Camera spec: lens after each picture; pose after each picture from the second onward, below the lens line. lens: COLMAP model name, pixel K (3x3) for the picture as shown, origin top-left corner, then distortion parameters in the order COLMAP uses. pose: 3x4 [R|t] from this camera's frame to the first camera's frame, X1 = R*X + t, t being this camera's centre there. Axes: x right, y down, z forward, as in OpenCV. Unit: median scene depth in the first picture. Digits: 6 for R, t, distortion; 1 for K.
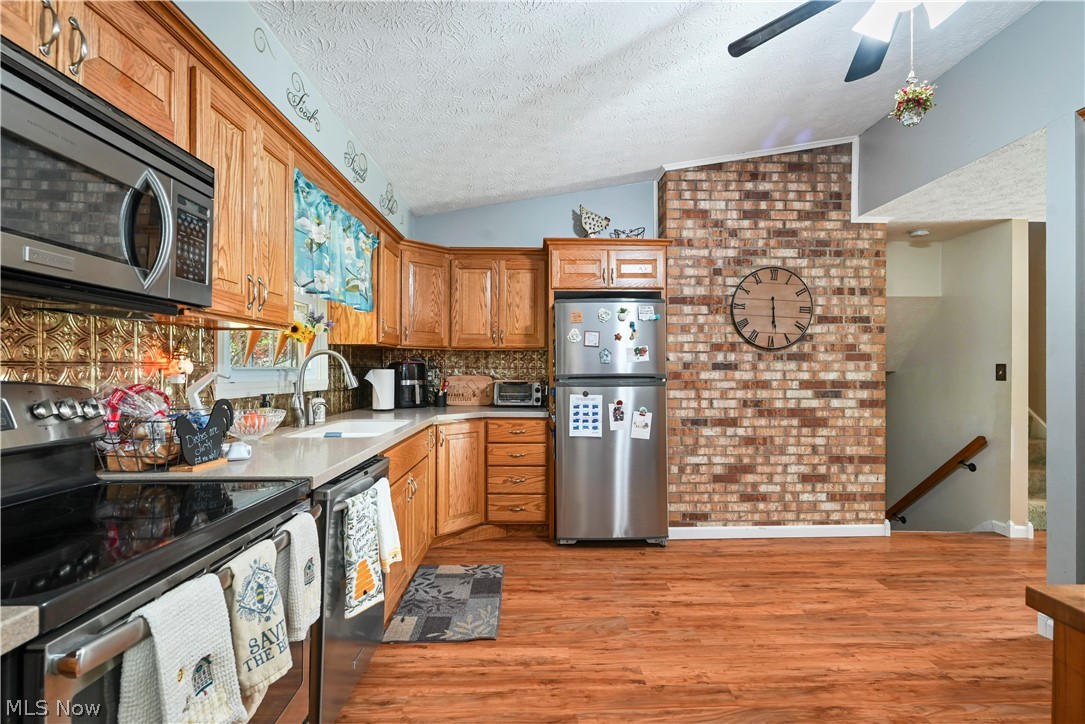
lens RADIAL K [[485.9, 0, 542.2], [0, 485.9, 375.5], [0, 0, 1]] dist [-0.000540, -0.000104]
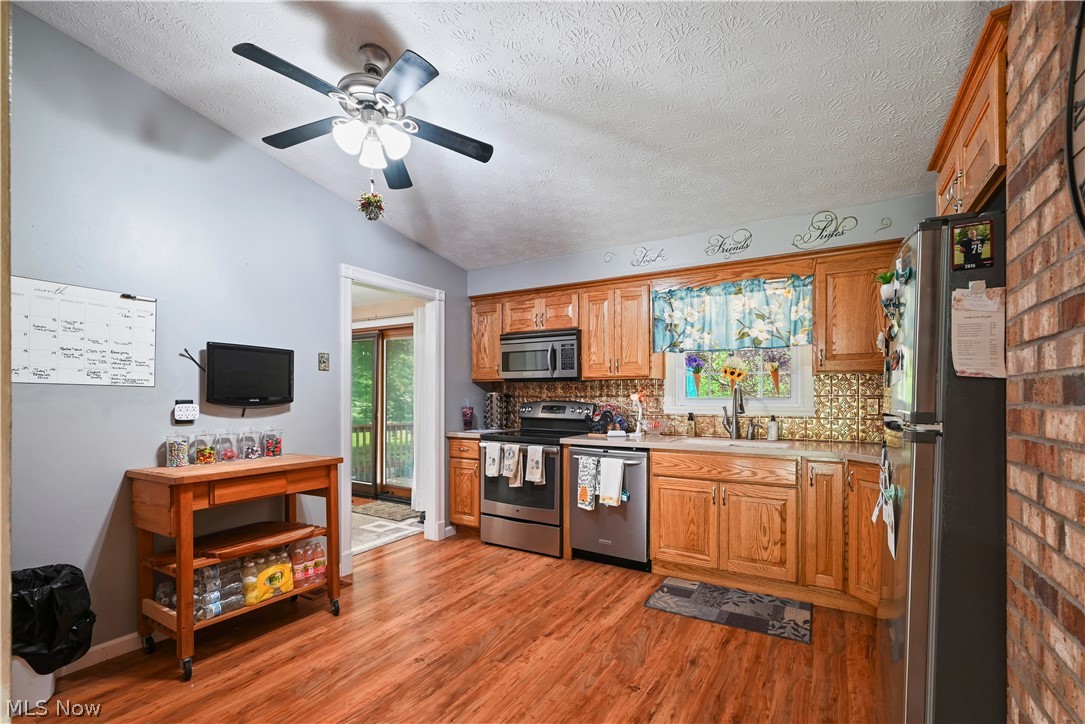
lens RADIAL K [[481.2, 0, 544.7], [0, 481.2, 396.9], [0, 0, 1]] dist [0.001457, 0.000194]
pose [[-0.532227, -0.003188, -0.846596, 1.090869], [-0.010171, 0.999945, 0.002629, -0.013340], [0.846540, 0.010010, -0.532230, 1.399185]]
